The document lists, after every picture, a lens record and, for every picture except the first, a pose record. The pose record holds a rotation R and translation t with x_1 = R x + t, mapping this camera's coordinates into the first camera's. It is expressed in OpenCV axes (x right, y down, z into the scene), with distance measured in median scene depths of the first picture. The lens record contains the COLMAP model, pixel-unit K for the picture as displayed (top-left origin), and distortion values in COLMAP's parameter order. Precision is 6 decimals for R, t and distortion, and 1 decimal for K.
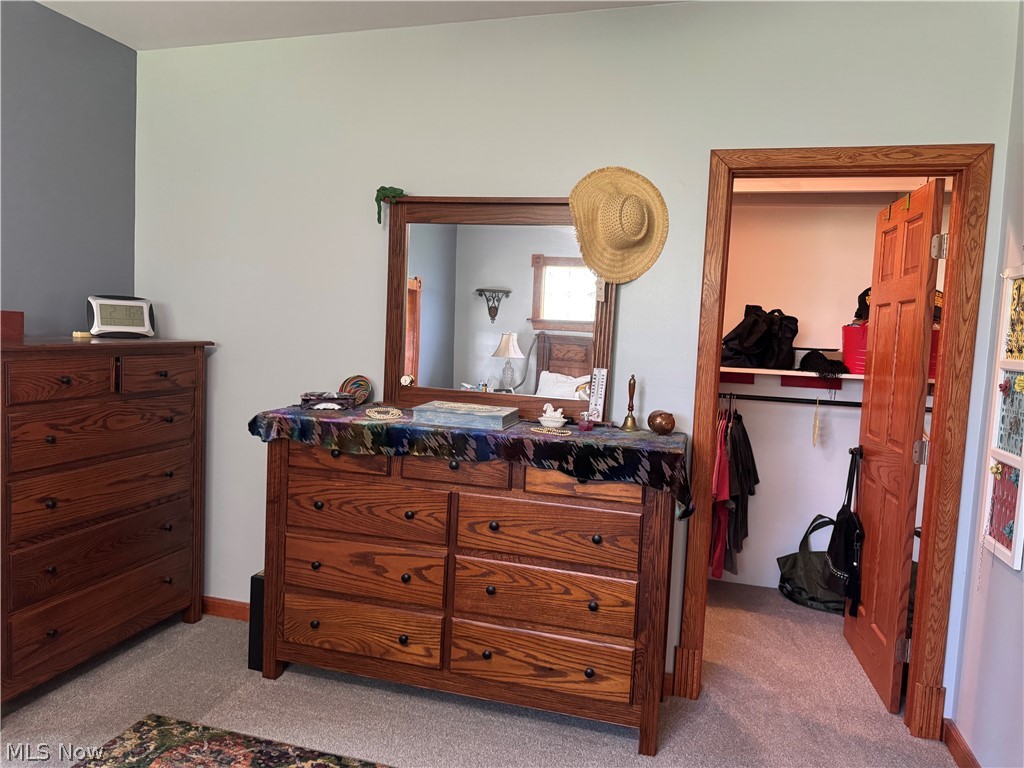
lens RADIAL K [[724.7, 0, 512.0], [0, 724.7, 384.0], [0, 0, 1]] dist [0.105116, -0.147985]
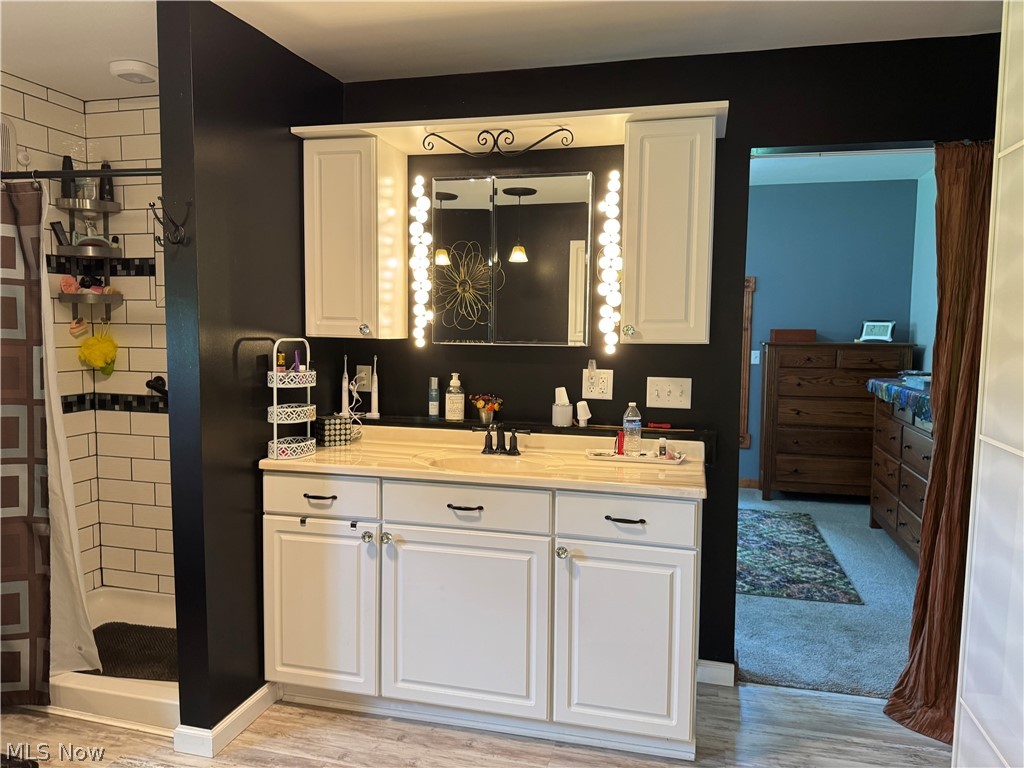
lens RADIAL K [[724.7, 0, 512.0], [0, 724.7, 384.0], [0, 0, 1]] dist [0.105116, -0.147985]
pose [[0.030175, 0.035754, -0.998905, 1.547570], [-0.095204, 0.994919, 0.032735, 0.080914], [0.995000, 0.094112, 0.033426, 0.034697]]
